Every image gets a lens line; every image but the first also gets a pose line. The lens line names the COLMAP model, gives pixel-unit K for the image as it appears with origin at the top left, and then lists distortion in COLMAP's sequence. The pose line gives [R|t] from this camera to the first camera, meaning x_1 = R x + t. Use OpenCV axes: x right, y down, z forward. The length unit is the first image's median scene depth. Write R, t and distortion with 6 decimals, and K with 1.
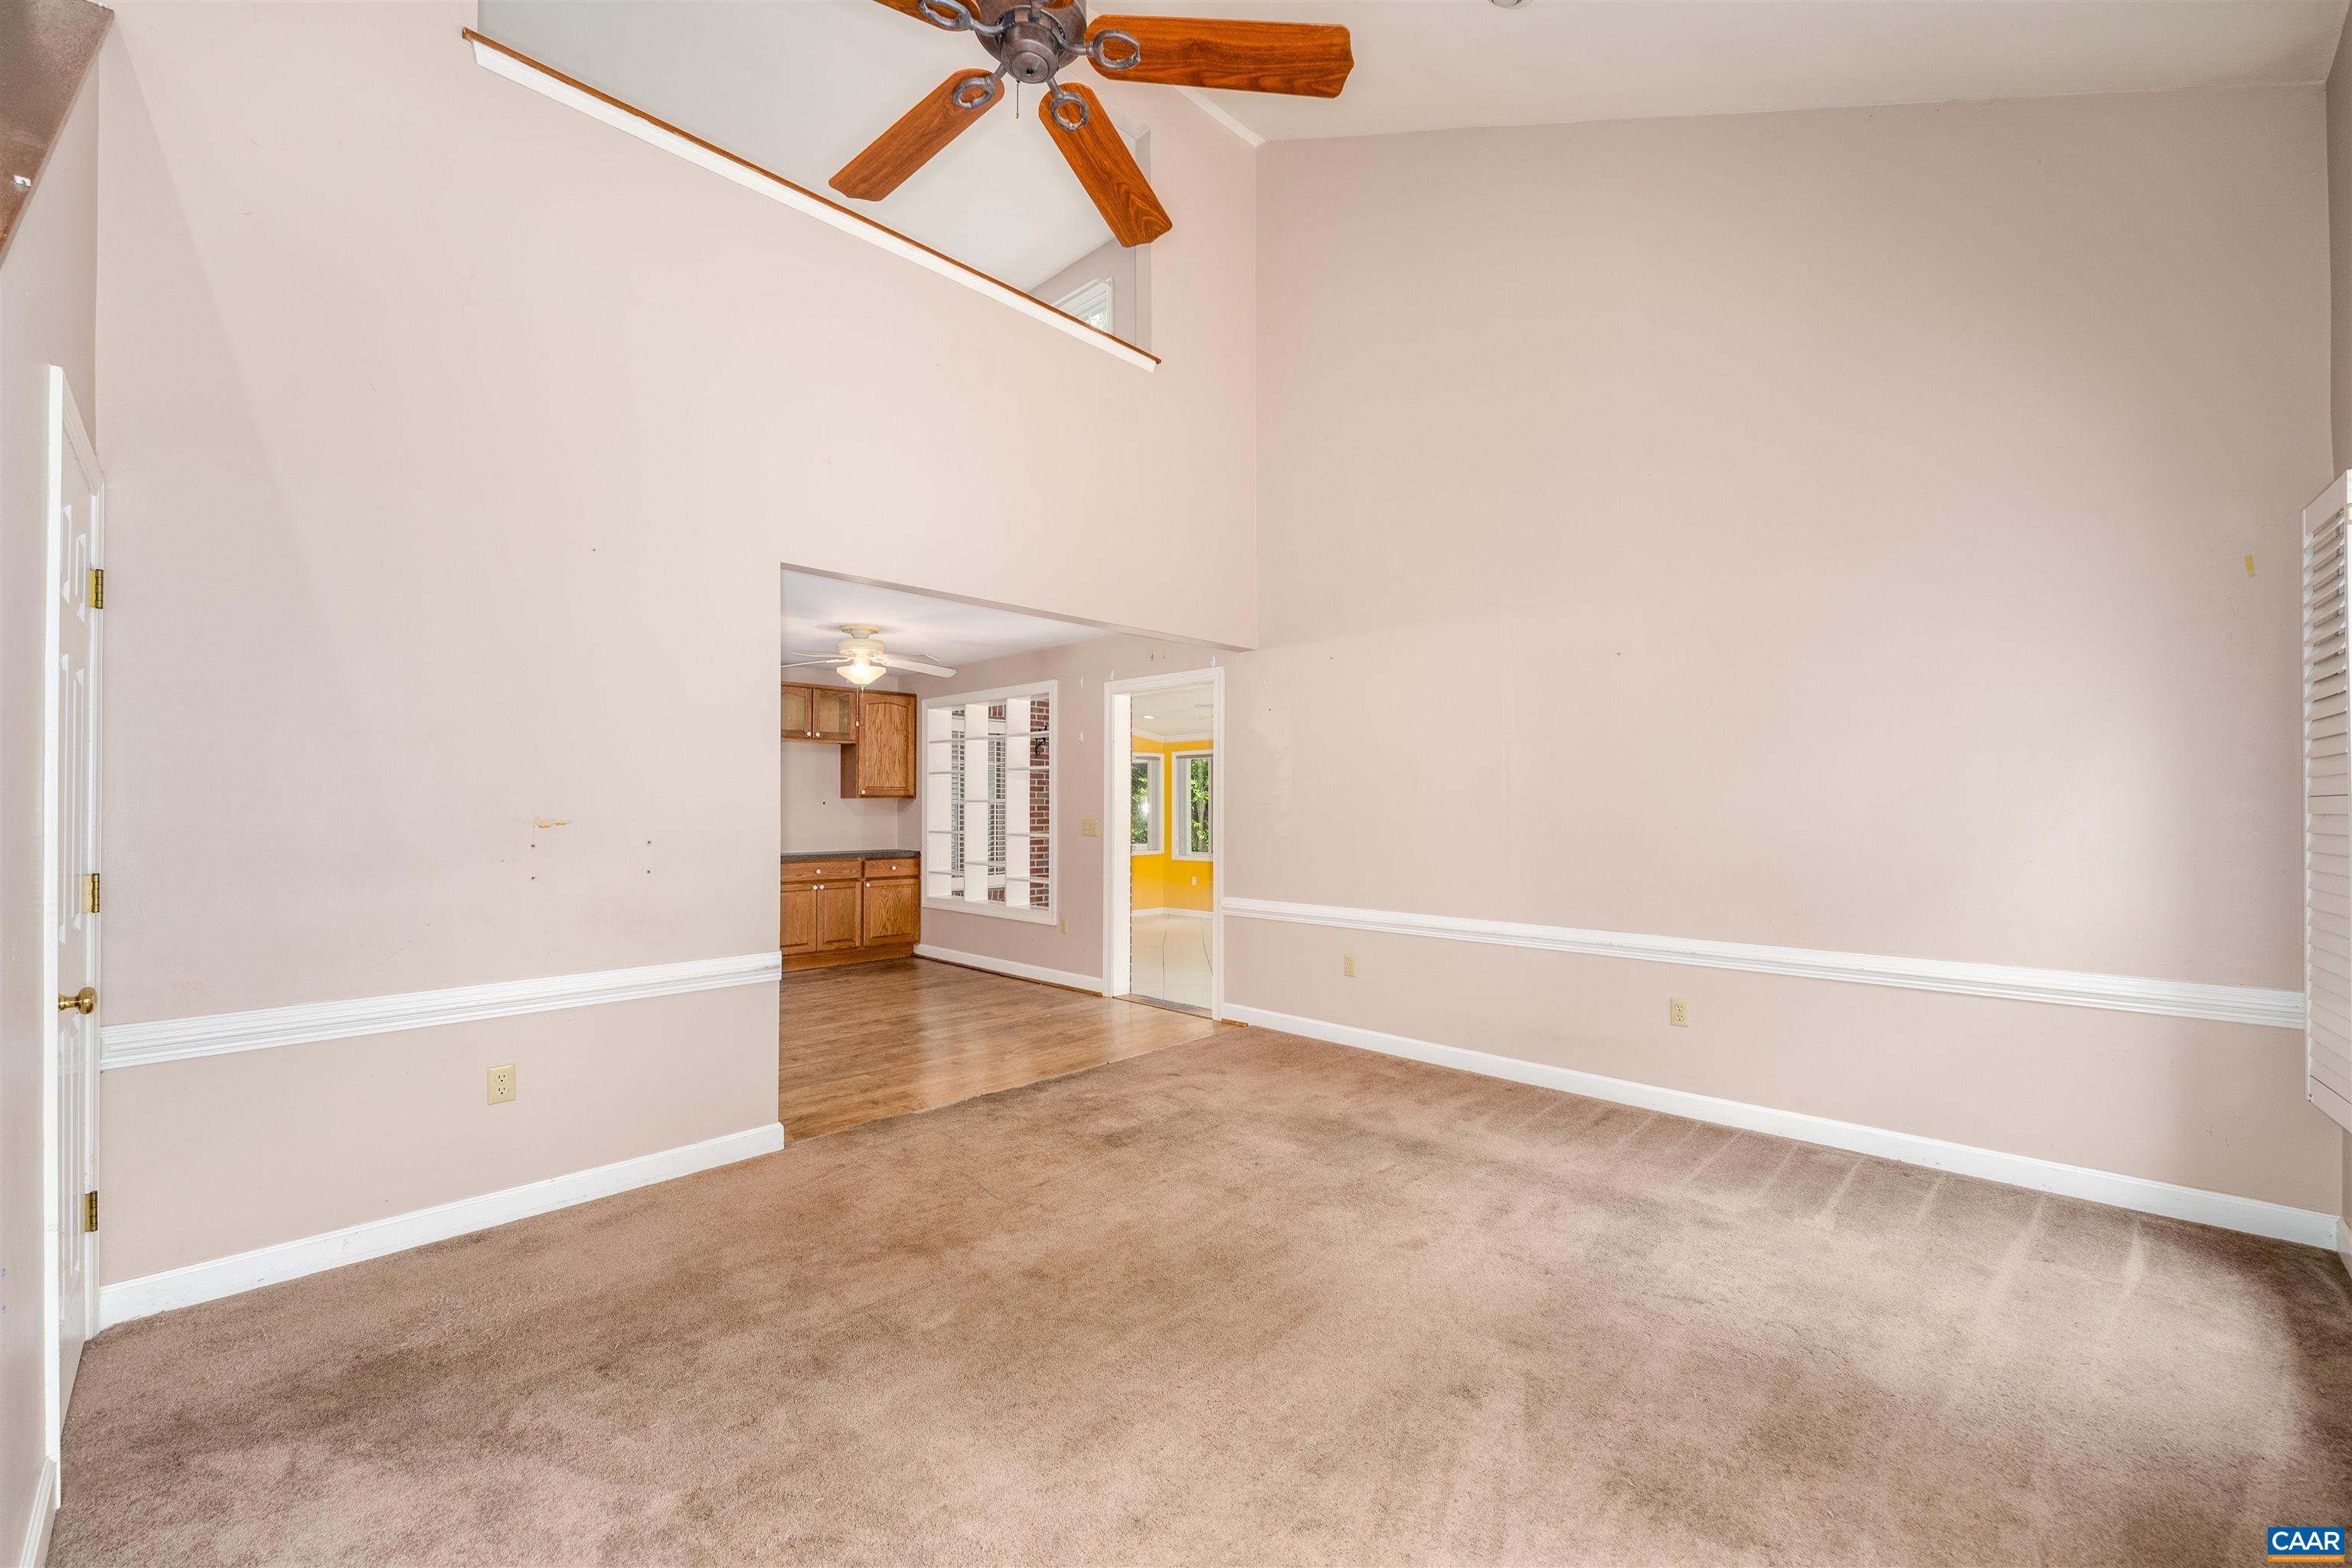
lens RADIAL K [[949.0, 0, 1162.5], [0, 949.0, 800.9], [0, 0, 1]] dist [-0.001992, -0.000092]
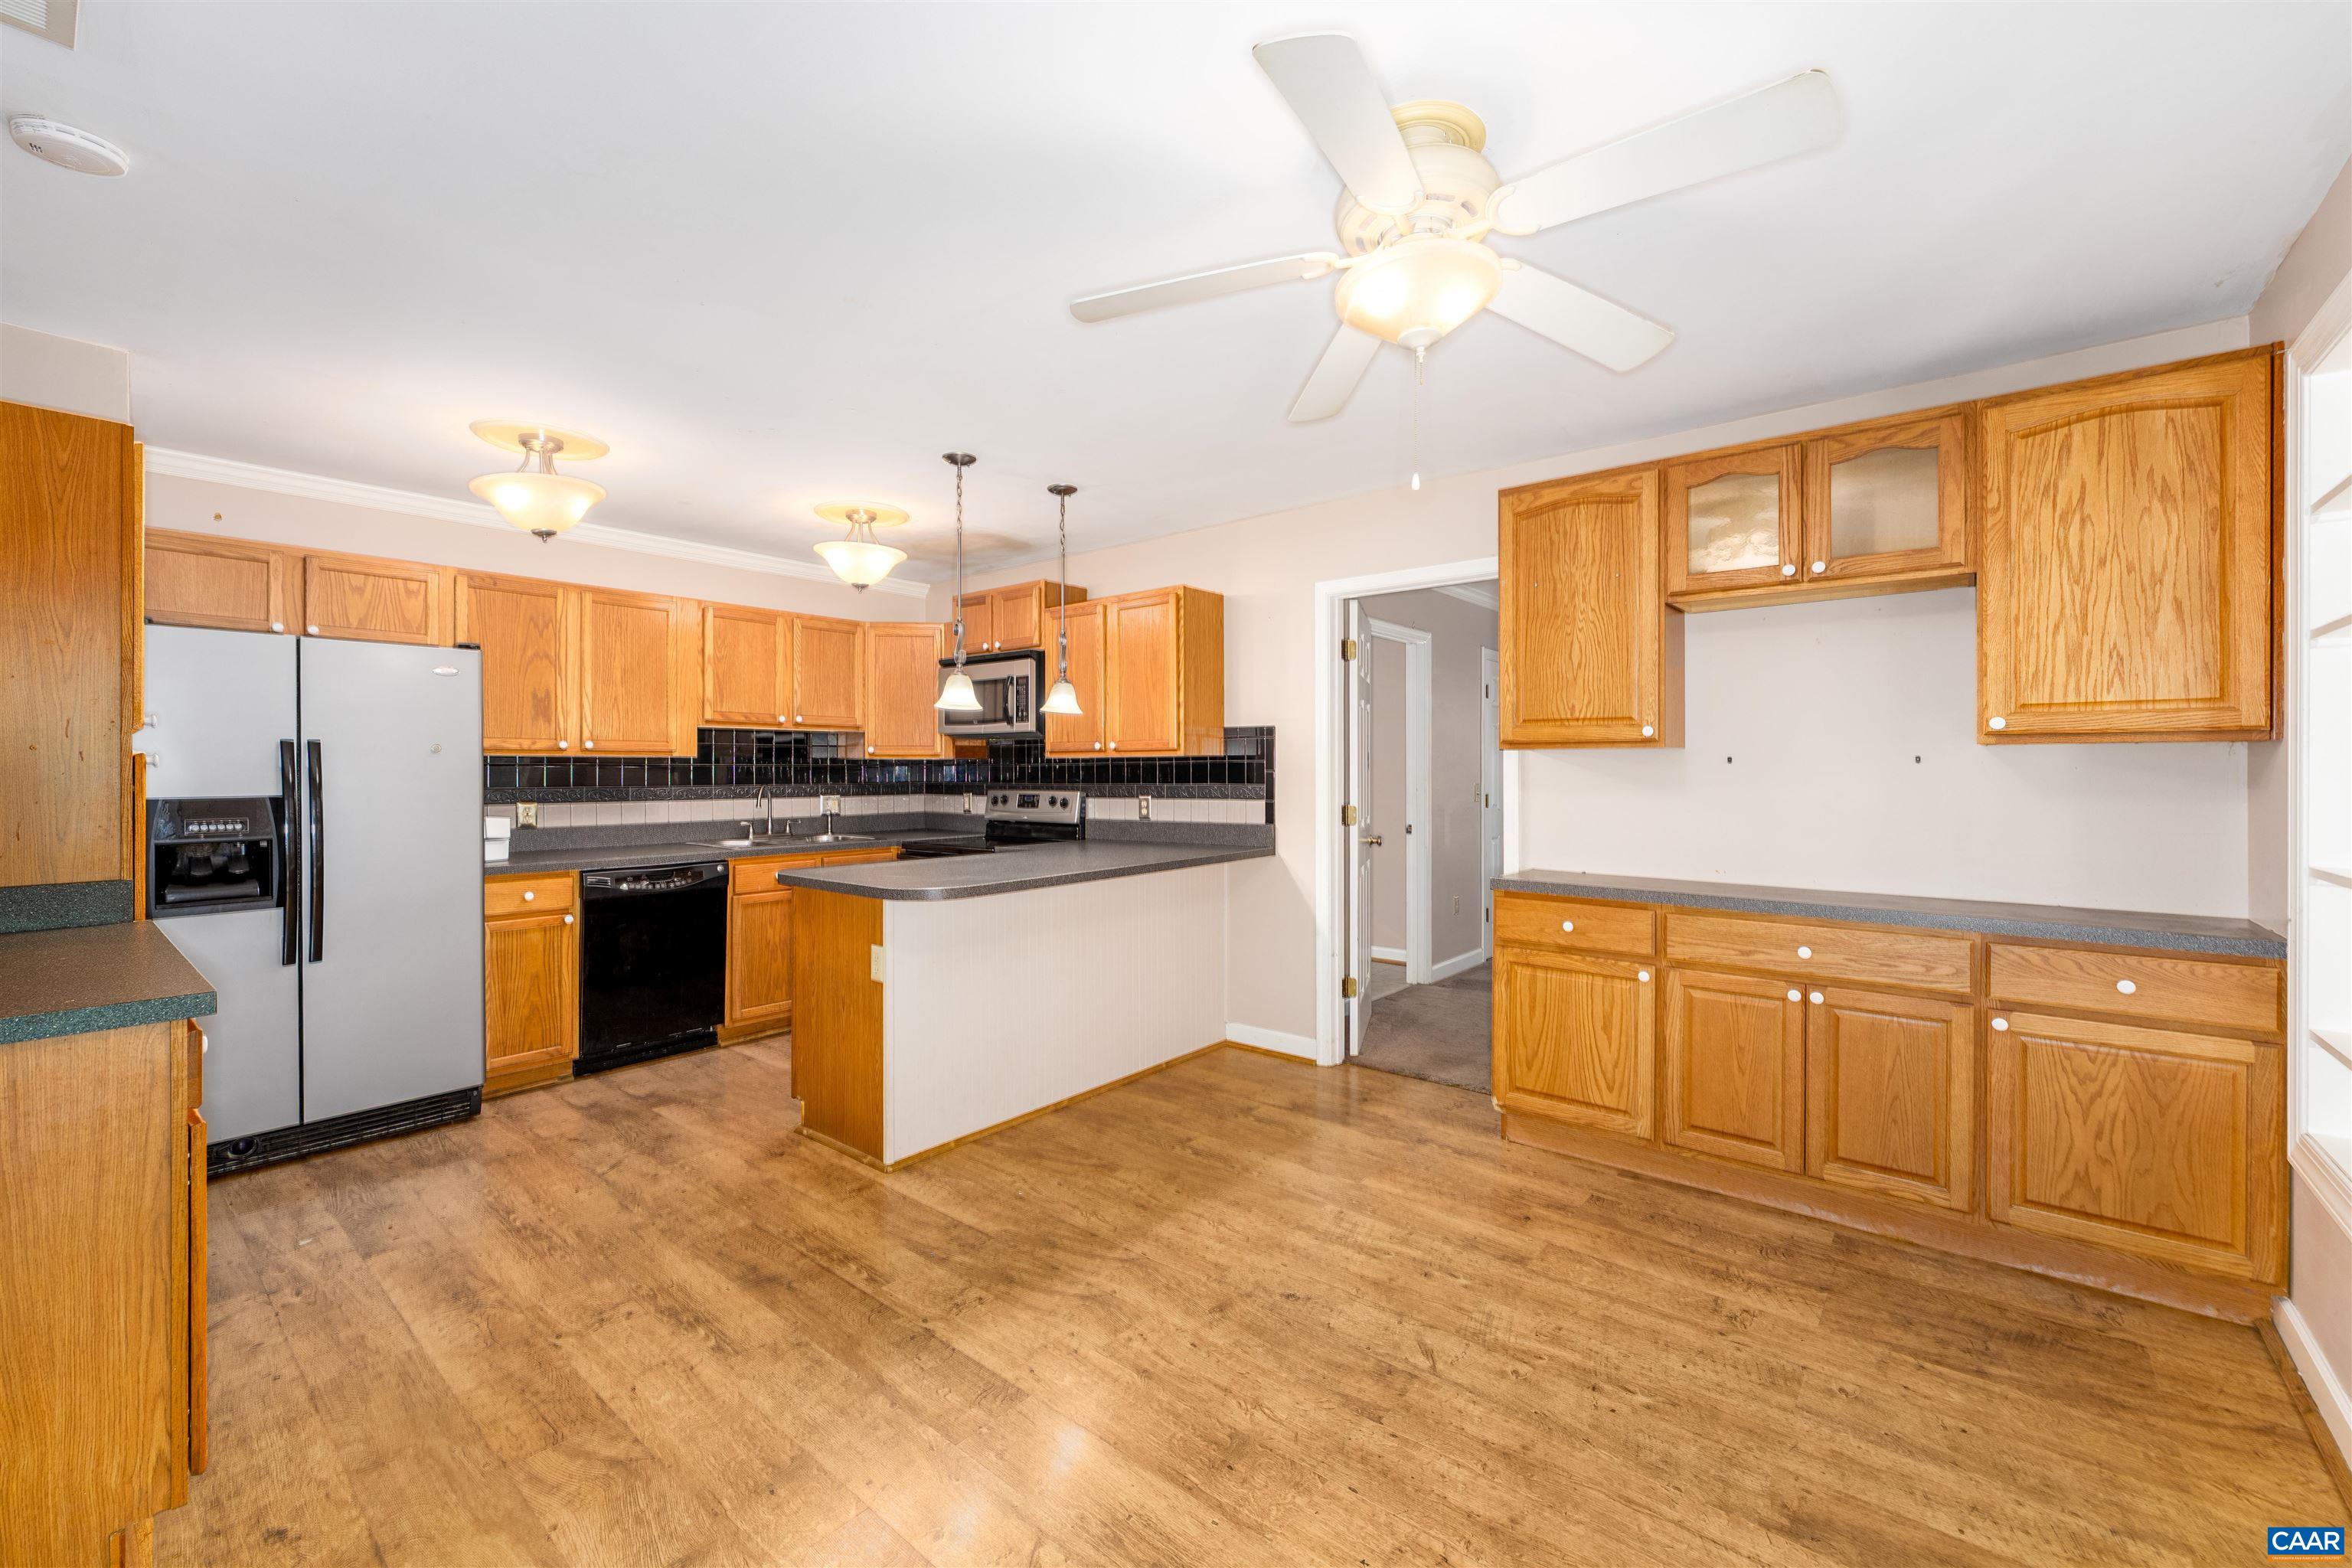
lens RADIAL K [[949.0, 0, 1181.9], [0, 949.0, 761.2], [0, 0, 1]] dist [-0.001992, -0.000092]
pose [[0.106250, -0.003119, -0.994335, -0.041435], [0.004362, 0.999987, -0.002671, 0.003831], [0.994330, -0.004054, 0.106262, 0.908914]]
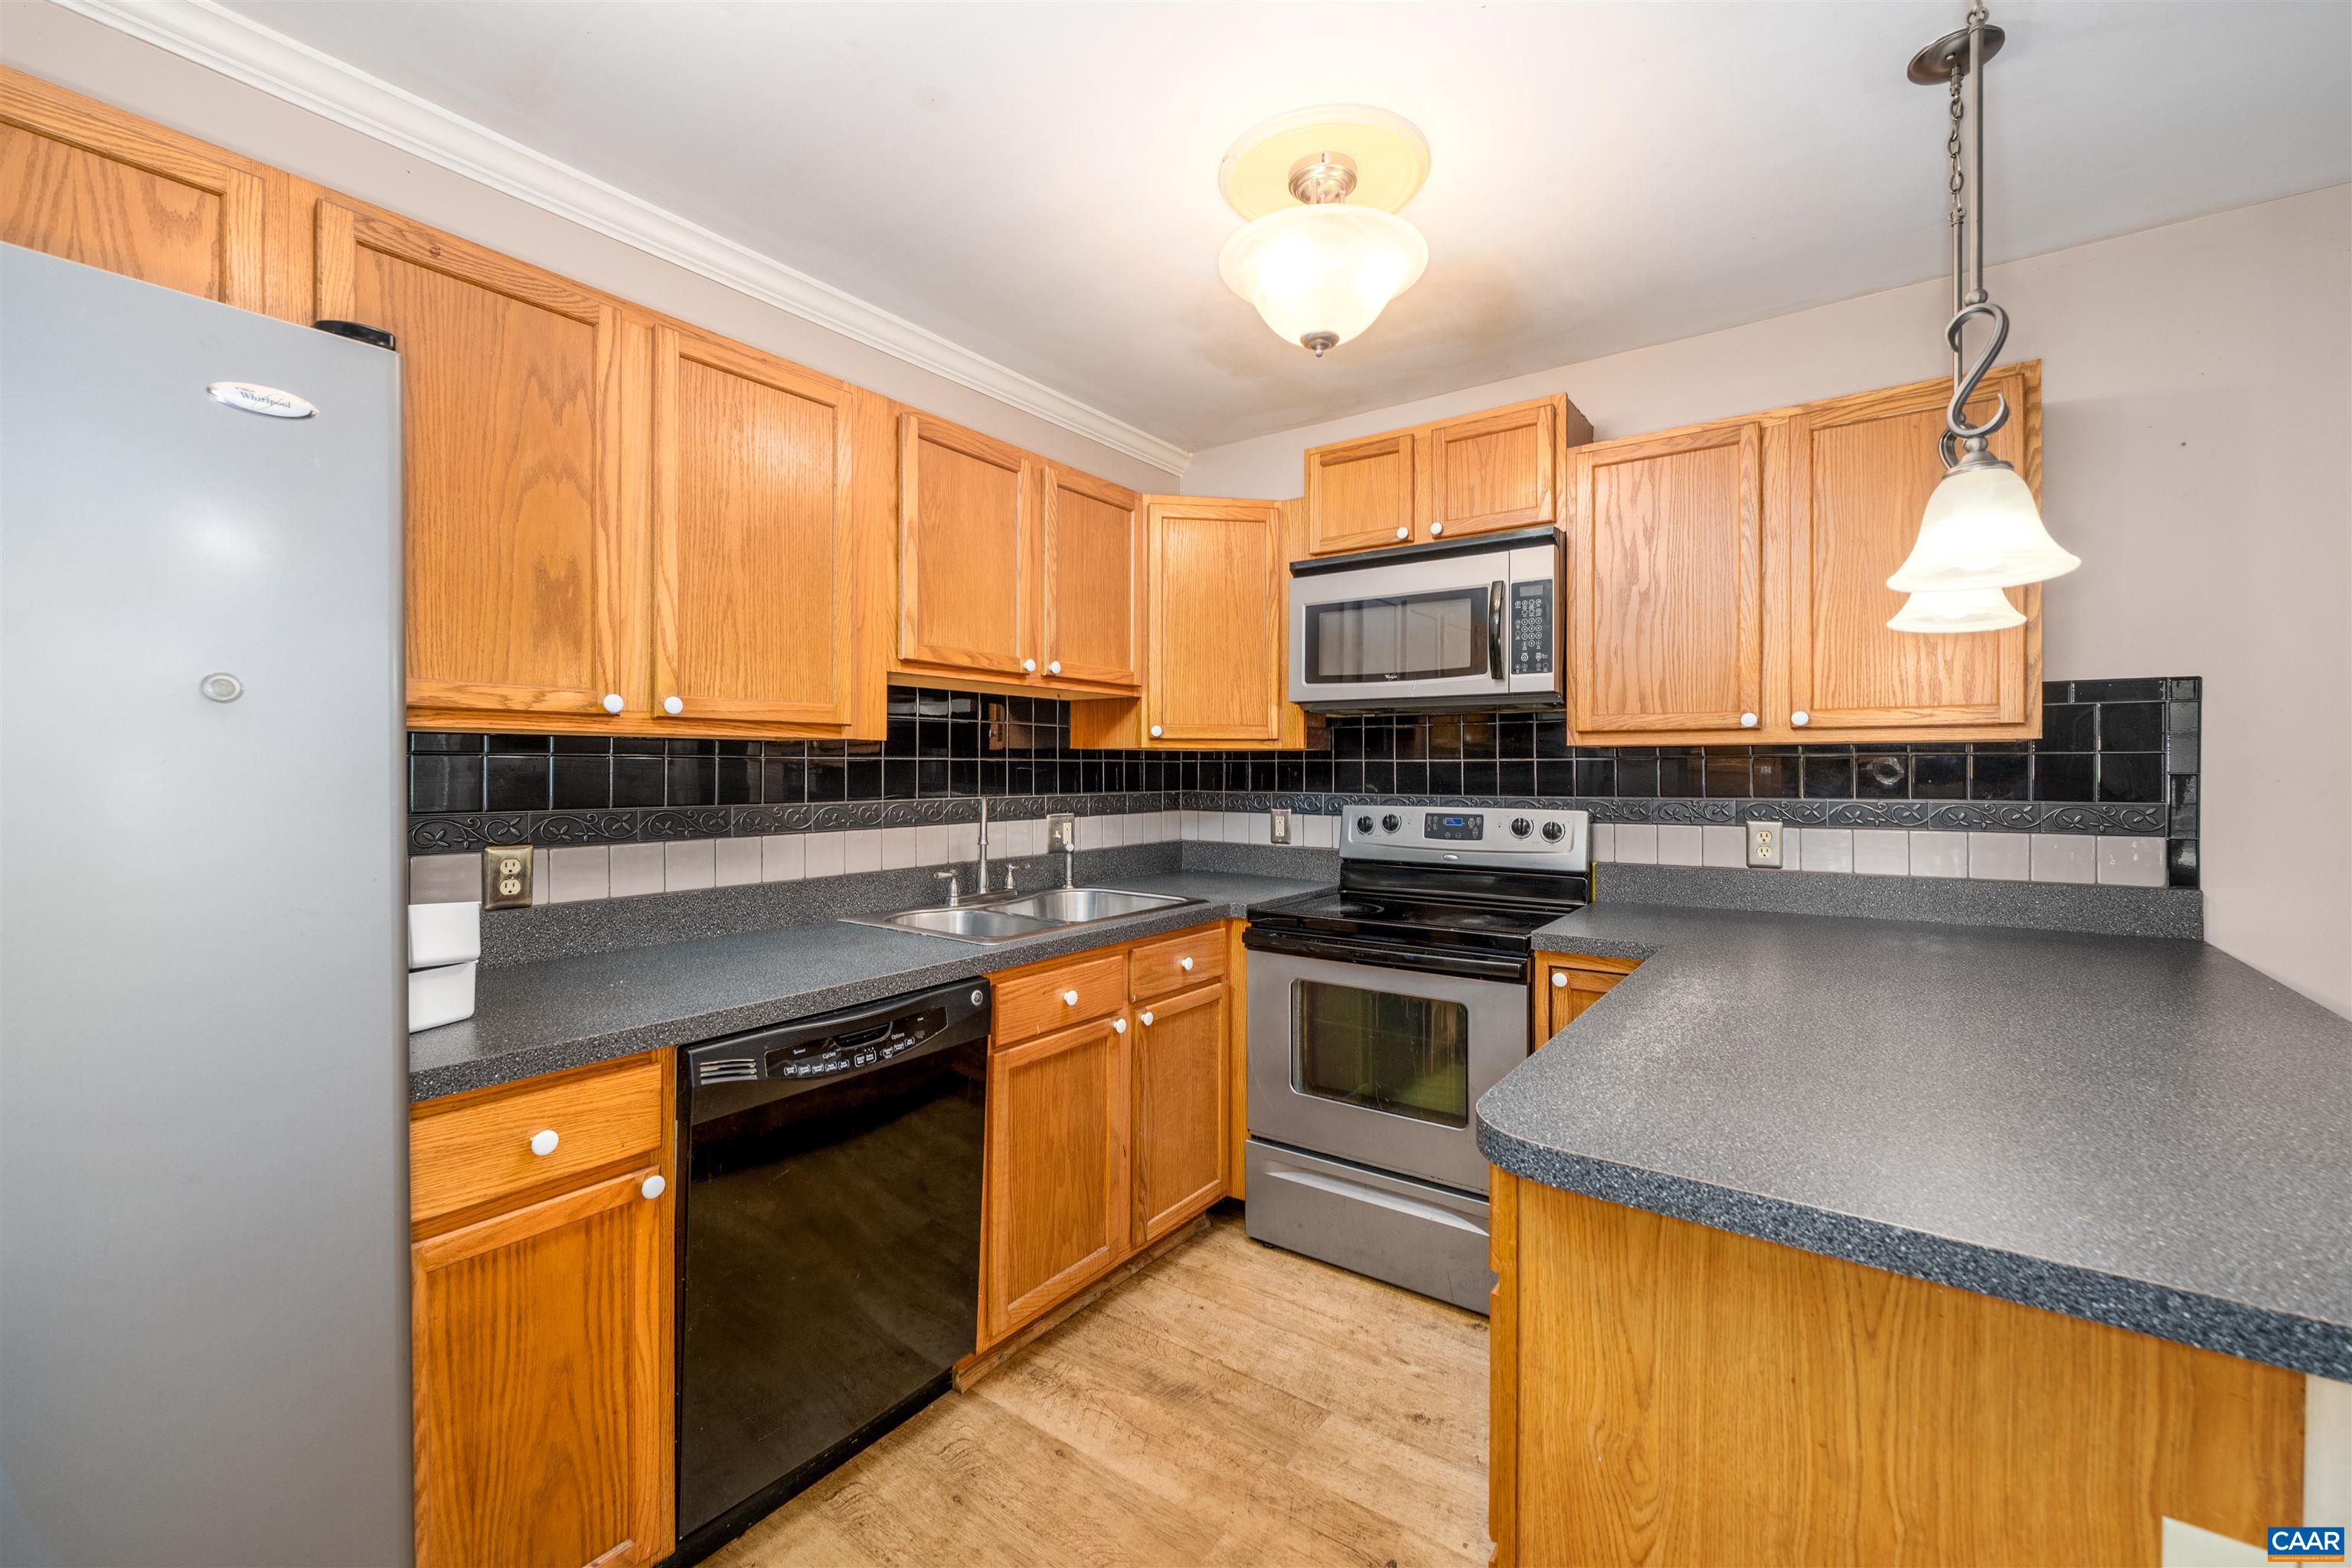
lens RADIAL K [[949.0, 0, 1172.7], [0, 949.0, 759.6], [0, 0, 1]] dist [-0.001992, -0.000092]
pose [[0.168459, -0.005042, -0.985696, -0.482143], [0.002006, 0.999987, -0.004773, 0.006089], [0.985707, -0.001174, 0.168467, 0.646141]]
